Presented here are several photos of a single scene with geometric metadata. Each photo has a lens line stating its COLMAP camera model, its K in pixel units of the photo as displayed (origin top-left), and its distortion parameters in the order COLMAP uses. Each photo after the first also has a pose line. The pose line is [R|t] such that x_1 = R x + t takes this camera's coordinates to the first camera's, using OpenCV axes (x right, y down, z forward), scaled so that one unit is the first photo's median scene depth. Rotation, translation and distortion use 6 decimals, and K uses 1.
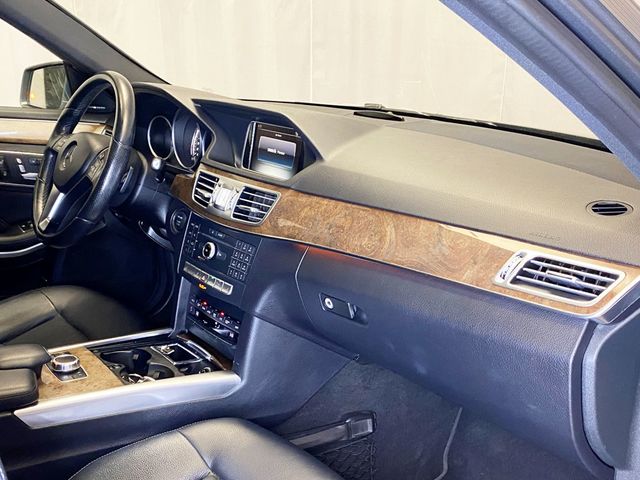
lens RADIAL K [[681.1, 0, 320.0], [0, 681.1, 240.0], [0, 0, 1]] dist [0.230793, -0.646635]
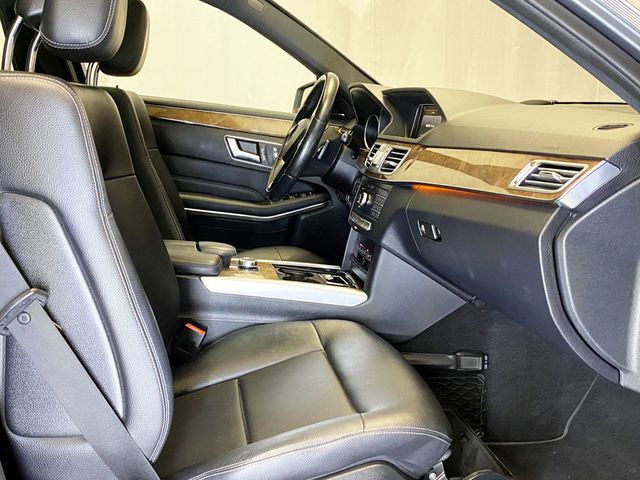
lens RADIAL K [[681.1, 0, 320.0], [0, 681.1, 240.0], [0, 0, 1]] dist [0.230793, -0.646635]
pose [[0.890258, 0.091035, -0.446266, 0.341586], [-0.136261, 0.988179, -0.070247, 0.192341], [0.434596, 0.123347, 0.892139, -0.154128]]
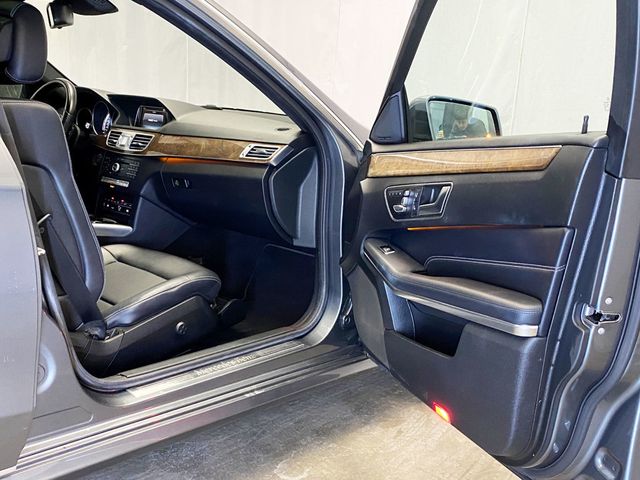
lens RADIAL K [[681.1, 0, 320.0], [0, 681.1, 240.0], [0, 0, 1]] dist [0.230793, -0.646635]
pose [[0.987202, 0.010112, 0.159151, 0.098019], [0.002485, 0.996891, -0.078752, 0.378442], [-0.159453, 0.078140, 0.984108, -1.007893]]
